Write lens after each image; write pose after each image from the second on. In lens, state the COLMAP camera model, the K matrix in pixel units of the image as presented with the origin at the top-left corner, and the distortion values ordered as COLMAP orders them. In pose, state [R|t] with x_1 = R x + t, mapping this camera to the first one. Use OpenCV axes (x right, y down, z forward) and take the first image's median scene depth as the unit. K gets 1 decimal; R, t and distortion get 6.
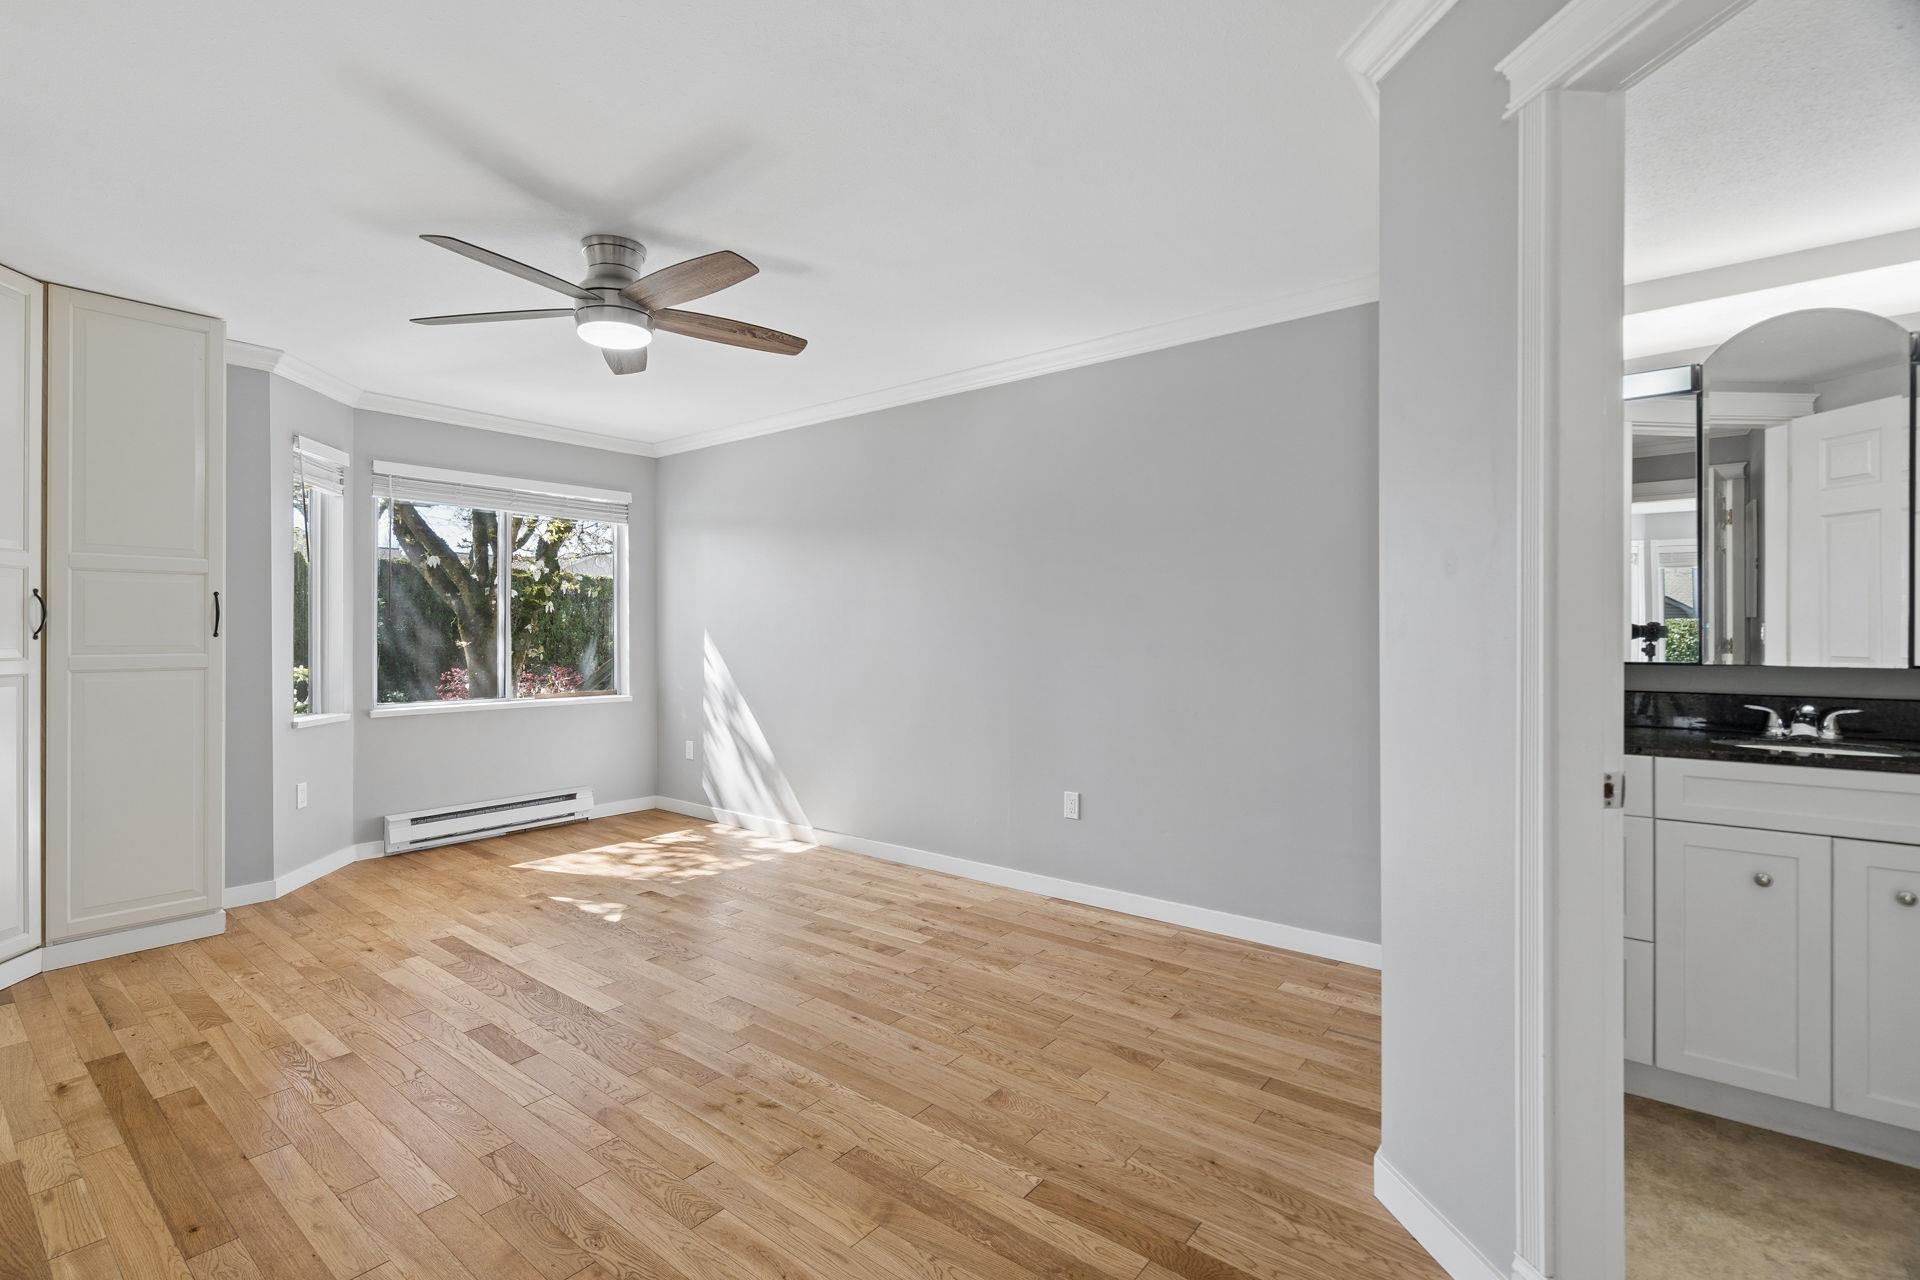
lens RADIAL K [[880.9, 0, 932.1], [0, 880.9, 622.9], [0, 0, 1]] dist [-0.002110, 0.001078]
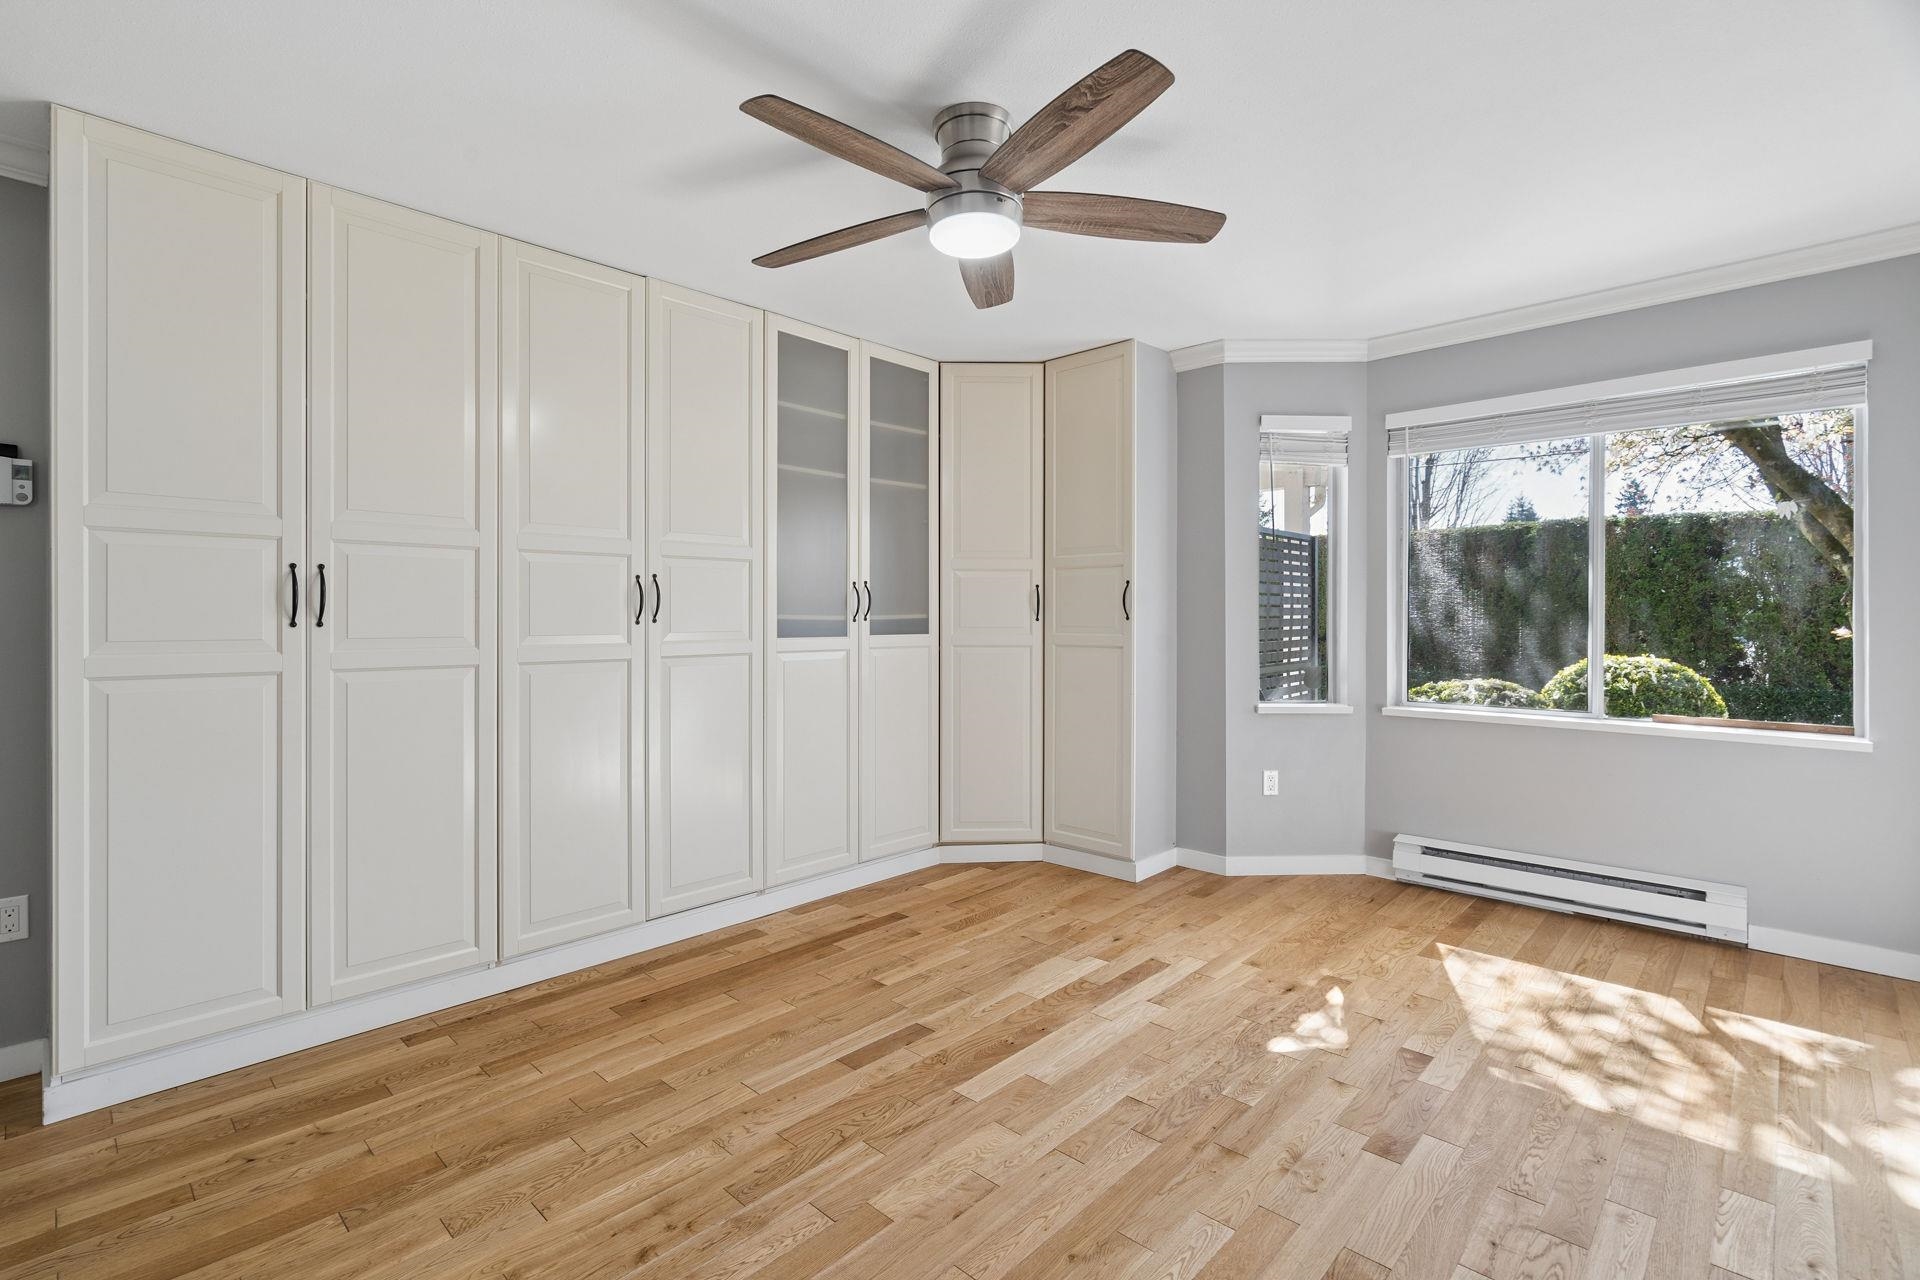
lens RADIAL K [[880.9, 0, 932.1], [0, 880.9, 622.9], [0, 0, 1]] dist [-0.002110, 0.001078]
pose [[-0.081838, 0.010850, -0.996587, 0.376428], [0.011758, 0.999882, 0.009920, 0.004925], [0.996576, -0.010906, -0.081956, 0.923155]]
